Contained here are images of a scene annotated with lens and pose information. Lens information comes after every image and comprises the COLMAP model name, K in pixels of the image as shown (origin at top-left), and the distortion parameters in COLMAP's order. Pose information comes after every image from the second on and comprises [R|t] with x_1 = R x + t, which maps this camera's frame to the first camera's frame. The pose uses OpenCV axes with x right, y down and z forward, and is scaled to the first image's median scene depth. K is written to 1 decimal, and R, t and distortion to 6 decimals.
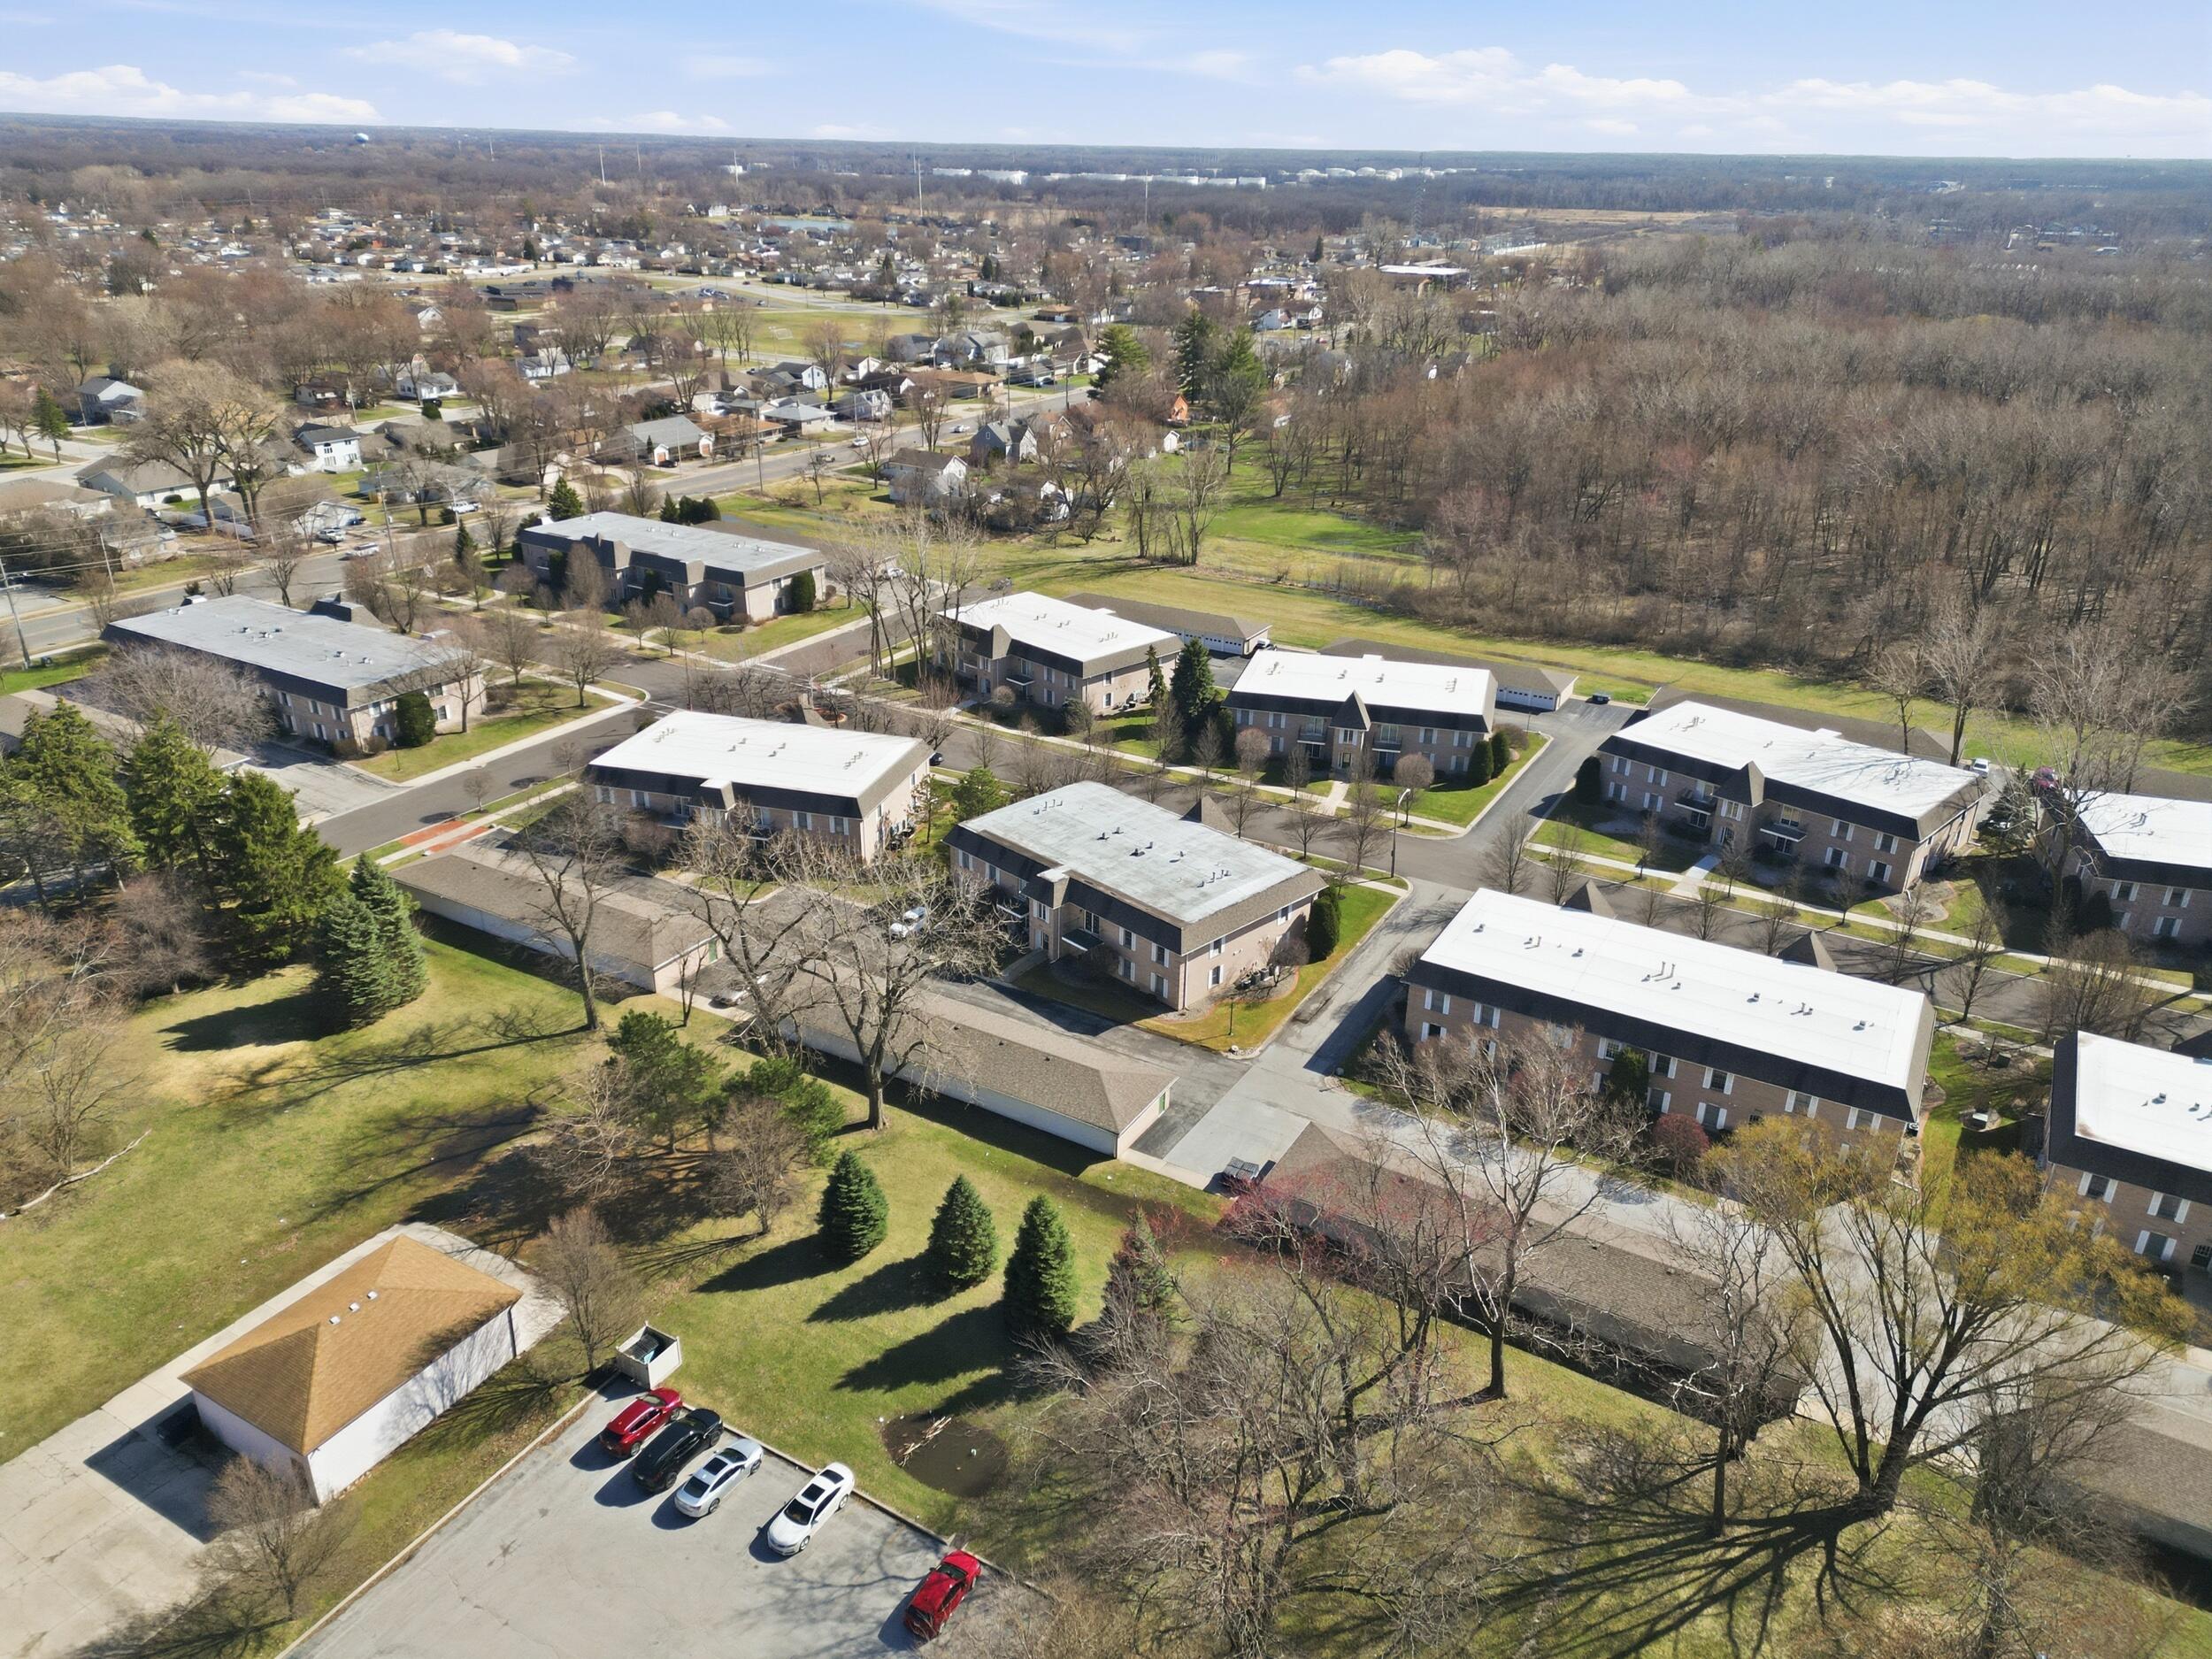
lens RADIAL K [[1535.6, 0, 1106.0], [0, 1535.6, 829.5], [0, 0, 1]] dist [0.085487, -0.088756]
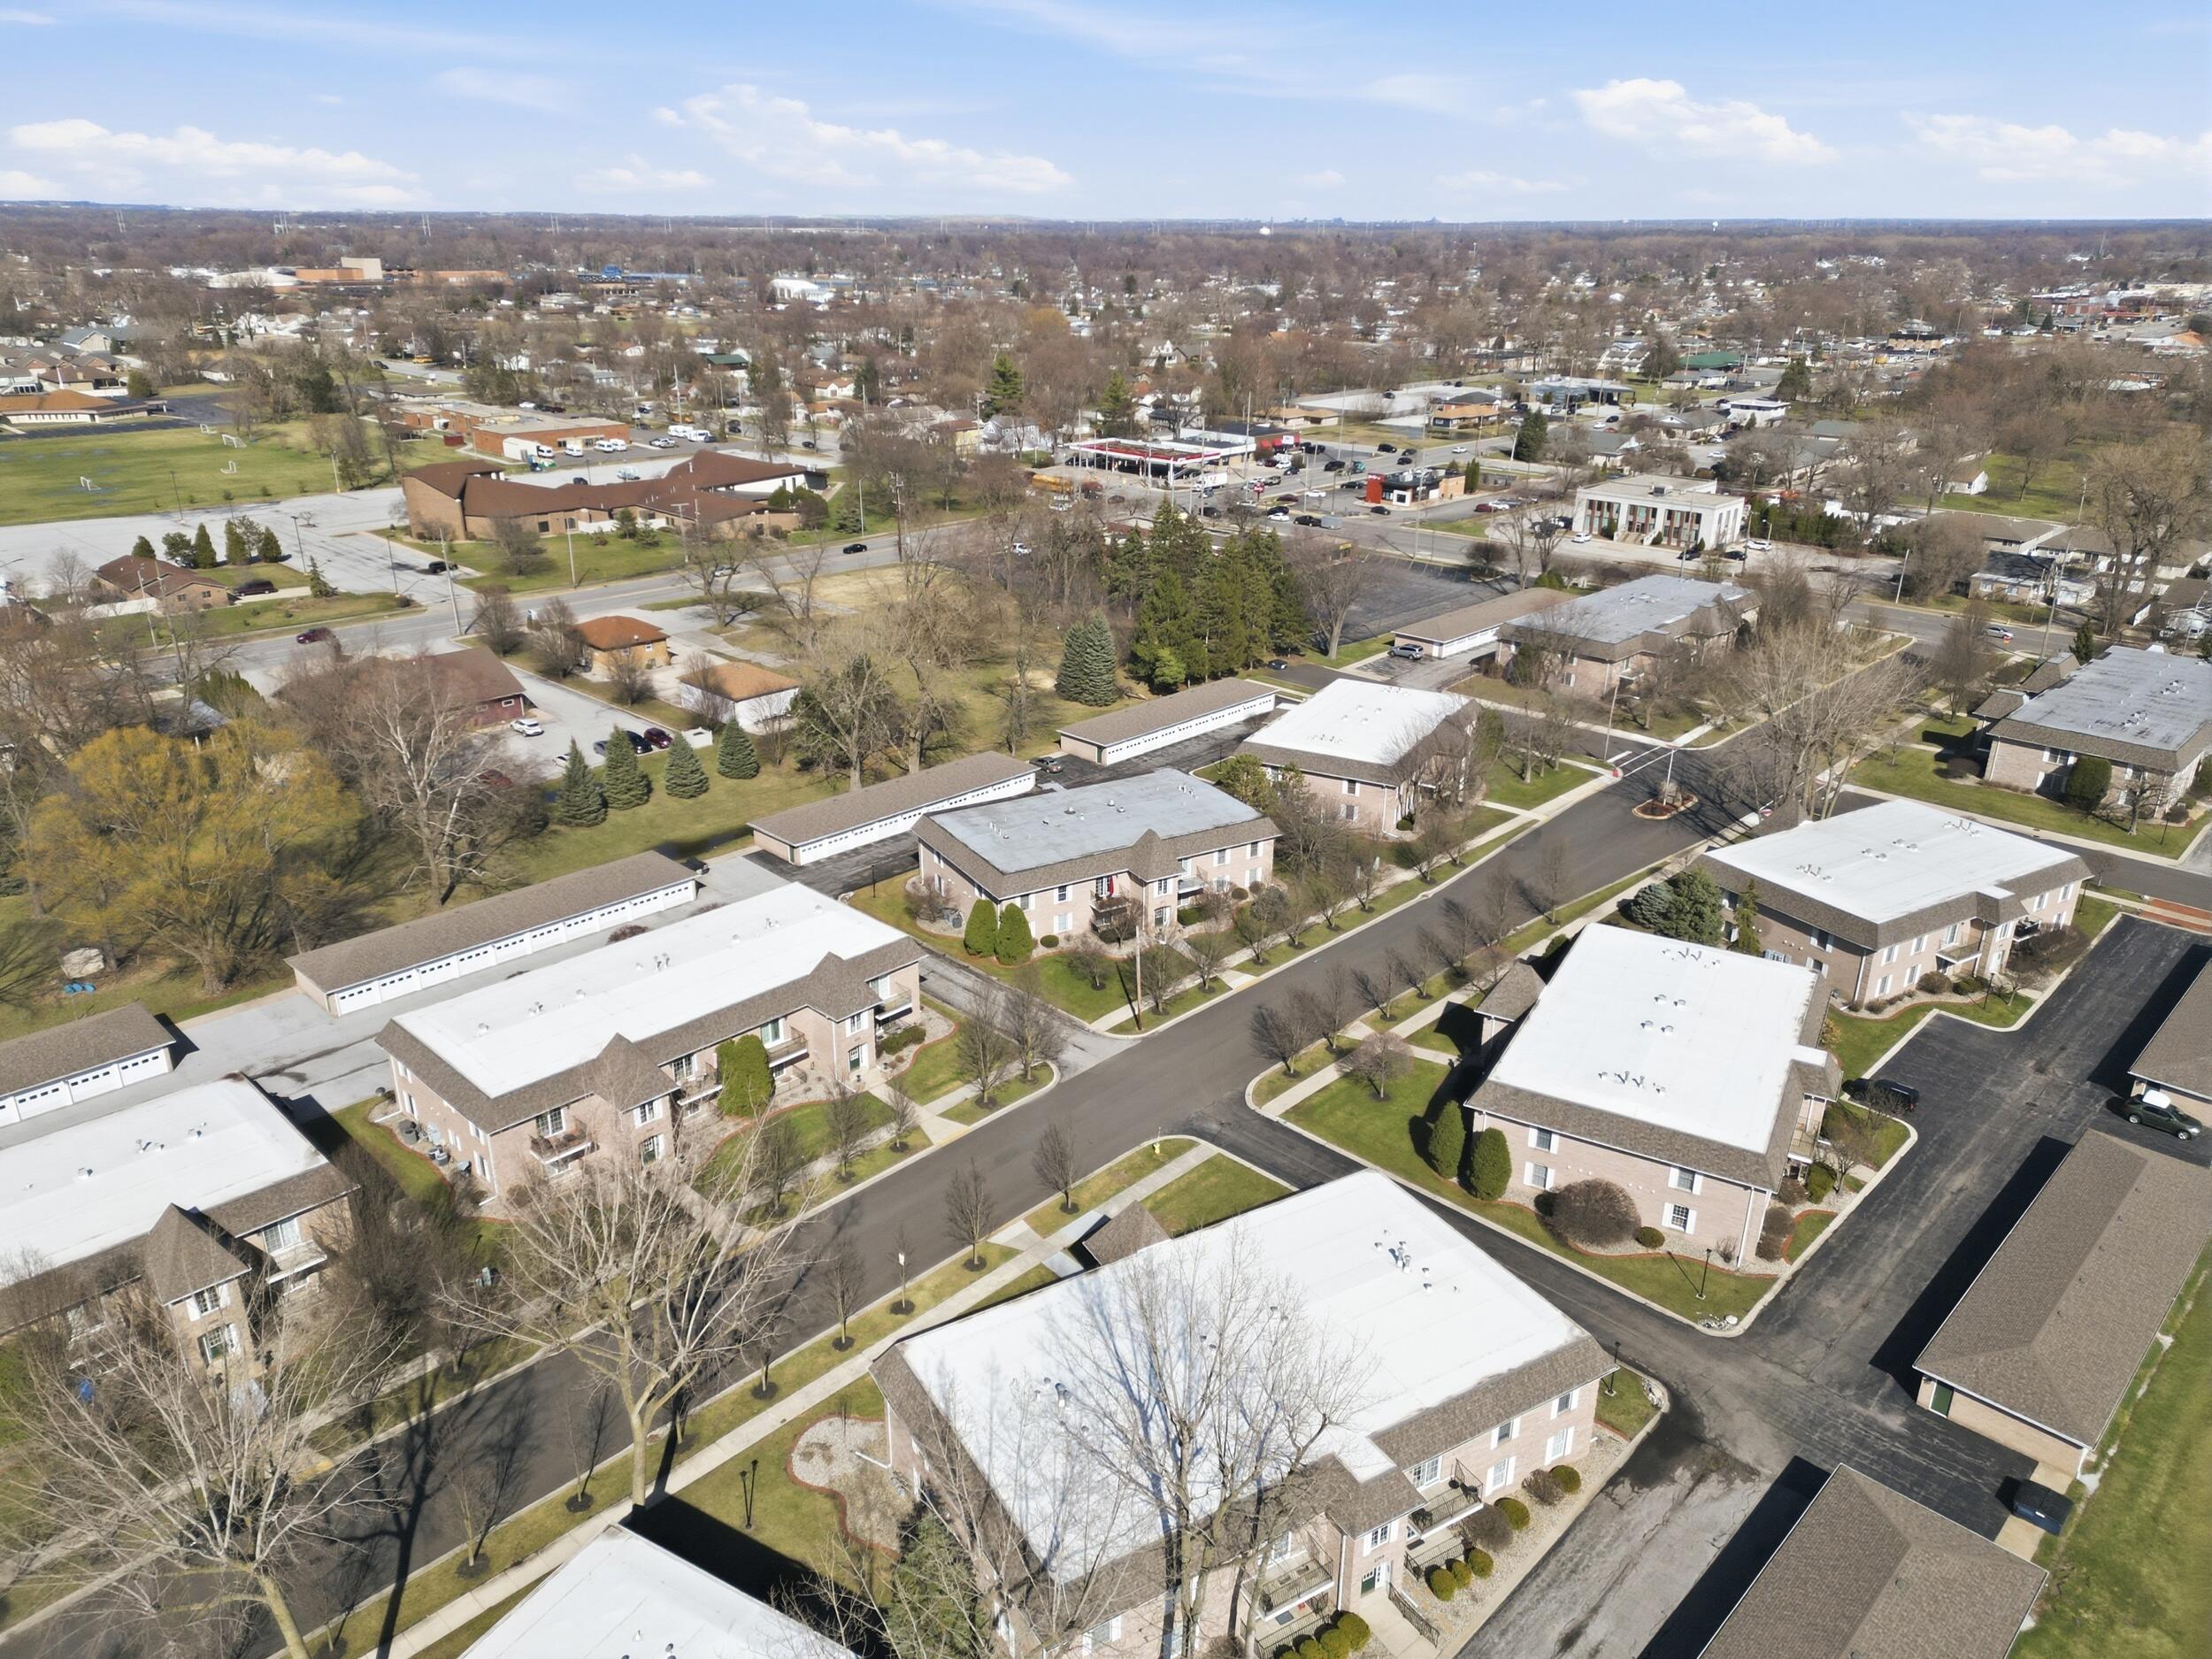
lens RADIAL K [[1535.6, 0, 1106.0], [0, 1535.6, 829.5], [0, 0, 1]] dist [0.085487, -0.088756]
pose [[-0.247555, 0.339962, -0.907272, 0.885200], [-0.400543, 0.816741, 0.415330, -0.384177], [0.882203, 0.466218, -0.066019, 0.974605]]
